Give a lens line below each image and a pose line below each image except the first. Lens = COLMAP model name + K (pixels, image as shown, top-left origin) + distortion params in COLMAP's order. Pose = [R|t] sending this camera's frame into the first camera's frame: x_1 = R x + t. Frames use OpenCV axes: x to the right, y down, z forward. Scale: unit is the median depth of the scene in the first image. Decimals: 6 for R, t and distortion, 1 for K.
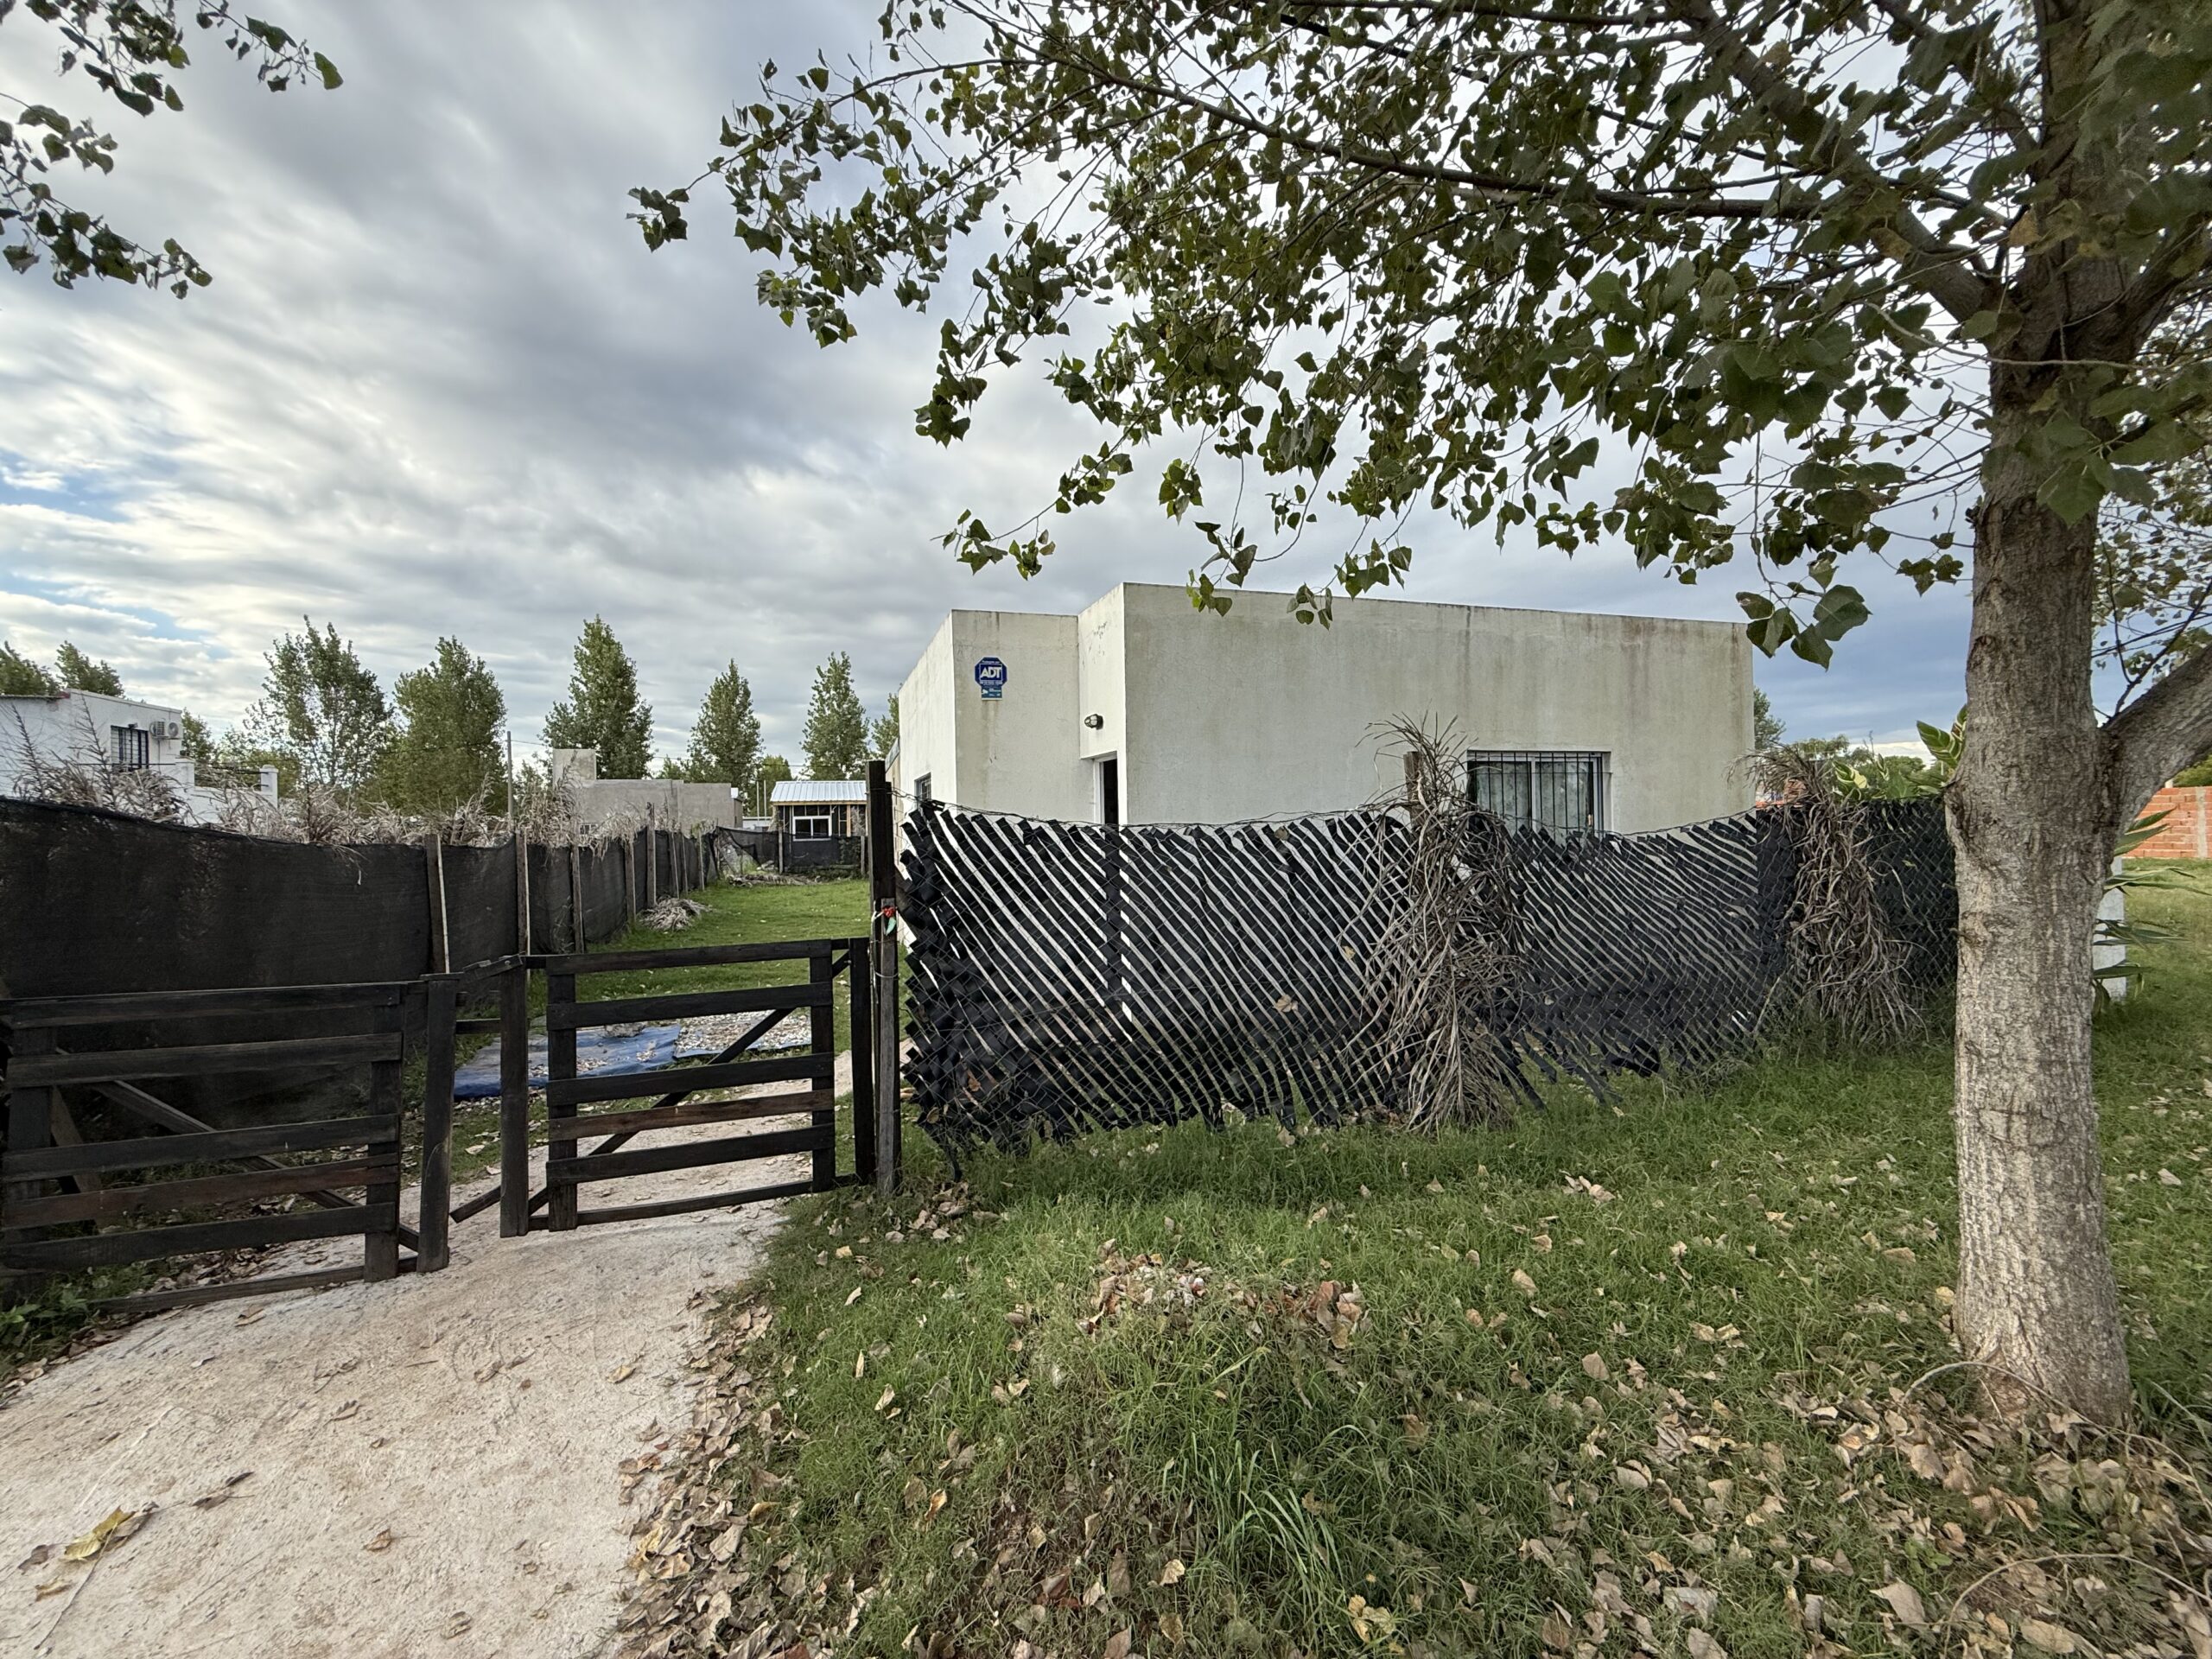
lens RADIAL K [[891.1, 0, 1106.0], [0, 891.1, 829.5], [0, 0, 1]] dist [-0.000808, -0.000035]
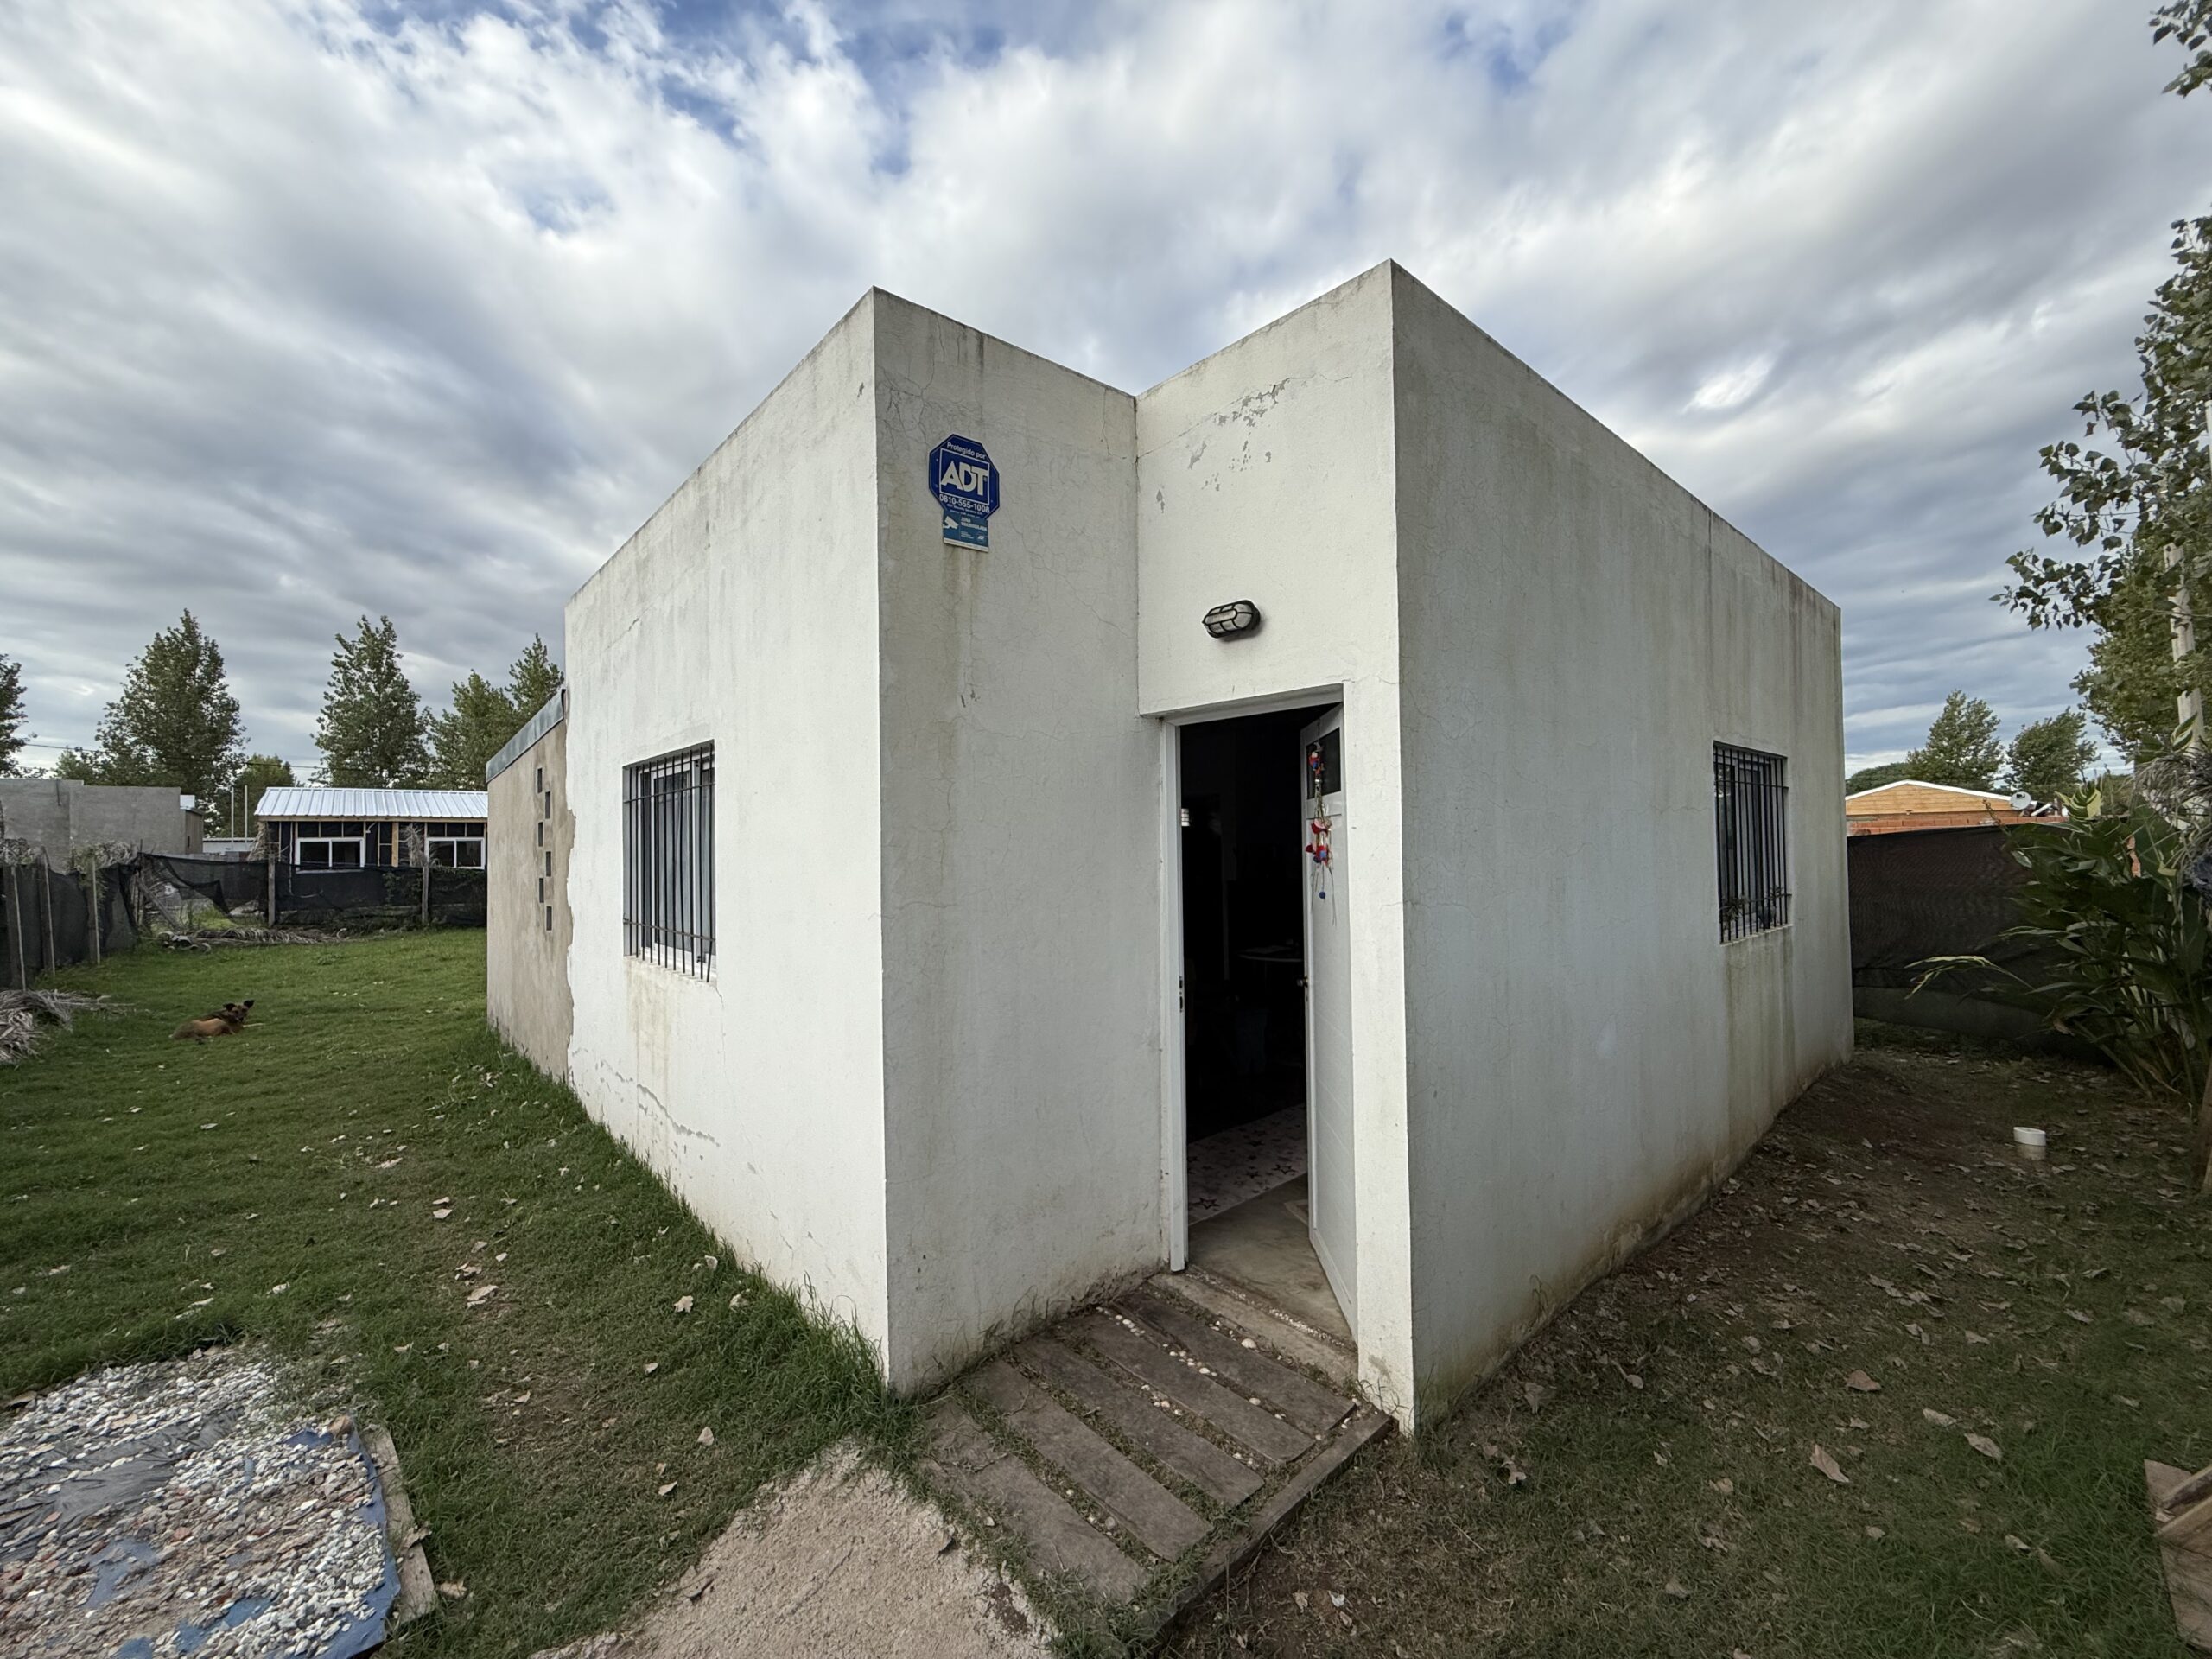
lens RADIAL K [[891.1, 0, 1106.0], [0, 891.1, 829.5], [0, 0, 1]] dist [-0.000808, -0.000035]
pose [[0.920469, 0.013088, 0.390596, -0.041968], [-0.001847, 0.999574, -0.029142, -0.001901], [-0.390811, 0.026103, 0.920101, 0.116397]]
